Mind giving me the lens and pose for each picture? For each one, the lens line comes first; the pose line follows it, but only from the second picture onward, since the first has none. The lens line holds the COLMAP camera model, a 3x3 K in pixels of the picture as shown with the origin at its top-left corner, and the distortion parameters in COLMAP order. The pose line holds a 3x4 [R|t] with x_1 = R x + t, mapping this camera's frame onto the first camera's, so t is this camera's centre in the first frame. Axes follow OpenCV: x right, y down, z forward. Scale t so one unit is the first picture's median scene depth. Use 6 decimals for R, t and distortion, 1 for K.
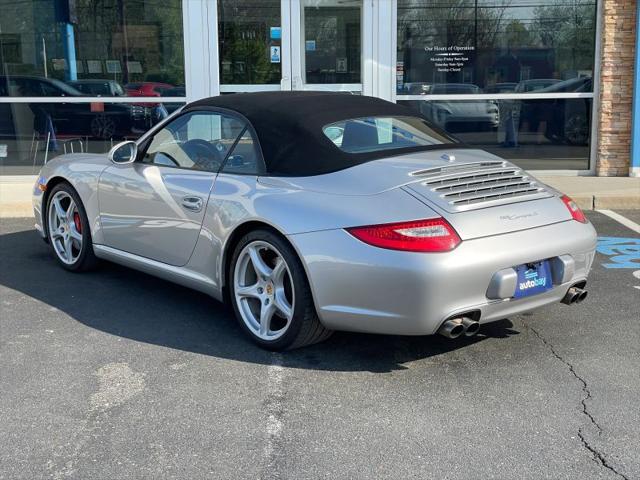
lens RADIAL K [[921.1, 0, 325.0], [0, 921.1, 231.0], [0, 0, 1]] dist [0.195192, -0.533759]
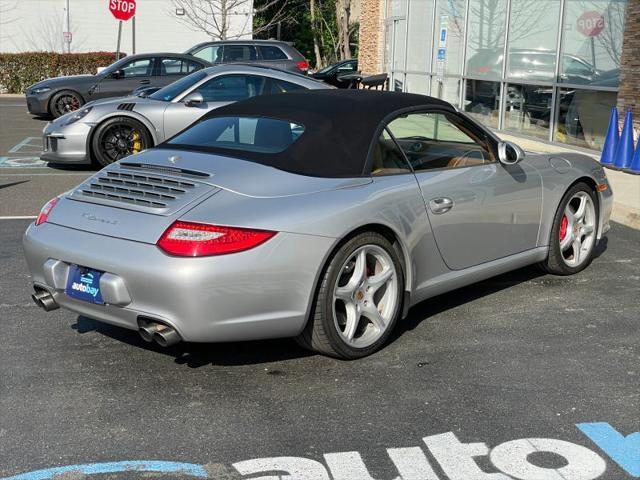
lens RADIAL K [[921.4, 0, 320.0], [0, 921.4, 240.0], [0, 0, 1]] dist [0.193184, -0.524044]
pose [[0.082959, 0.178534, -0.980430, 1.026122], [-0.158508, 0.973661, 0.163889, -0.164731], [0.983866, 0.141810, 0.109073, 0.978131]]
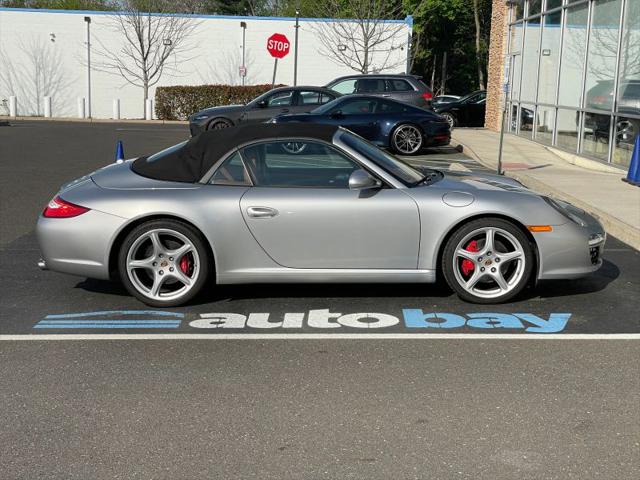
lens RADIAL K [[921.1, 0, 325.0], [0, 921.1, 231.0], [0, 0, 1]] dist [0.195192, -0.533759]
pose [[-0.108805, 0.139564, -0.984217, 1.567941], [-0.159988, 0.974729, 0.155905, -0.216512], [0.981104, 0.174426, -0.083726, 1.253637]]
